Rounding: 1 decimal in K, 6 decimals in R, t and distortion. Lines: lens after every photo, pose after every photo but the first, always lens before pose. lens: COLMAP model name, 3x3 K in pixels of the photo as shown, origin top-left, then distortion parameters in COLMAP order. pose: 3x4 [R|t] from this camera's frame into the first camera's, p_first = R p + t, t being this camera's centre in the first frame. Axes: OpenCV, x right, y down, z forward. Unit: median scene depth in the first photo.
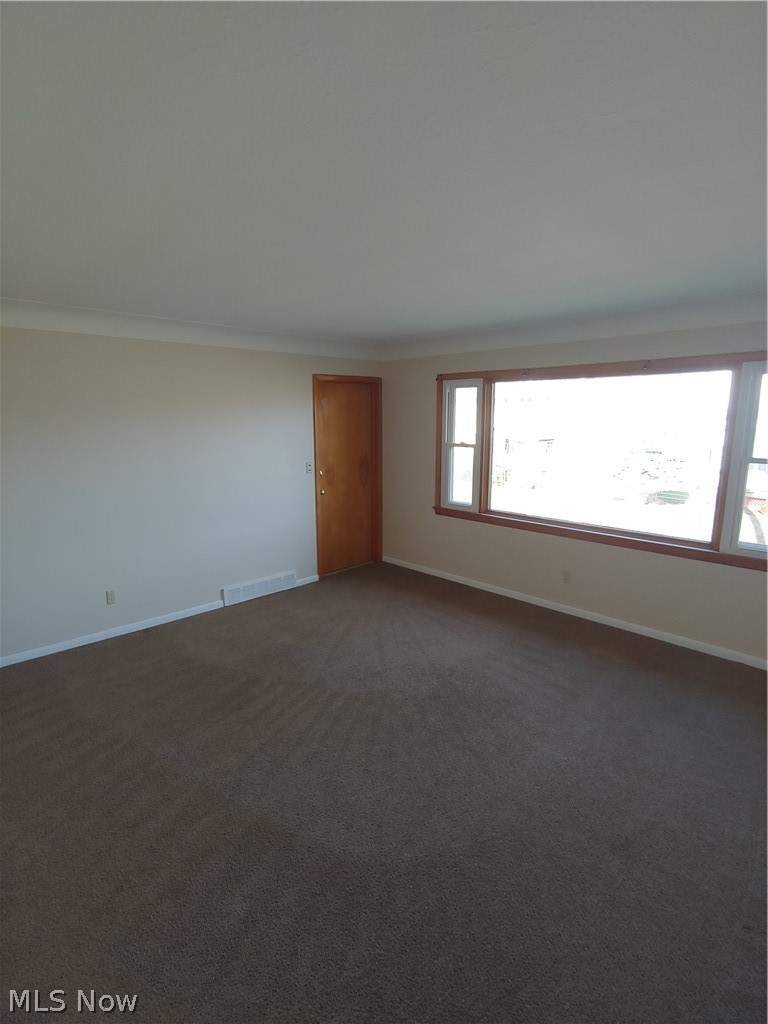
lens RADIAL K [[505.8, 0, 383.8], [0, 505.8, 514.1], [0, 0, 1]] dist [-0.010876, -0.010634]
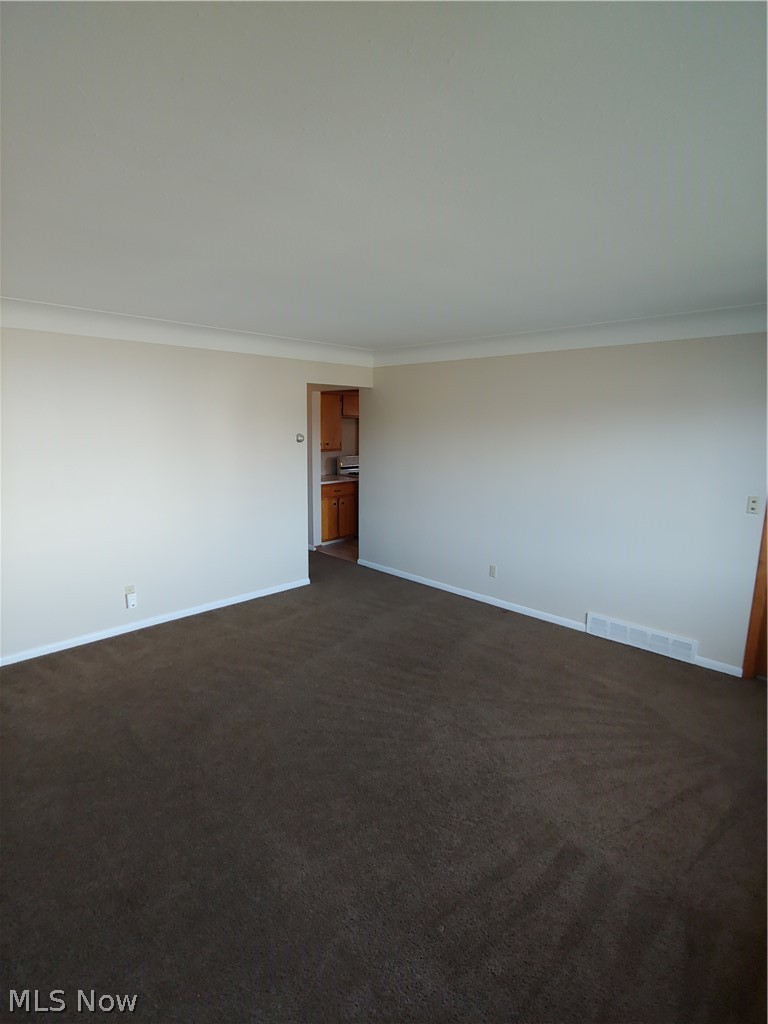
lens RADIAL K [[505.8, 0, 383.8], [0, 505.8, 508.9], [0, 0, 1]] dist [-0.010876, -0.010634]
pose [[0.028516, 0.162800, -0.986247, 0.583251], [-0.206005, 0.966425, 0.153572, -0.105111], [0.978135, 0.198793, 0.061097, 0.598233]]
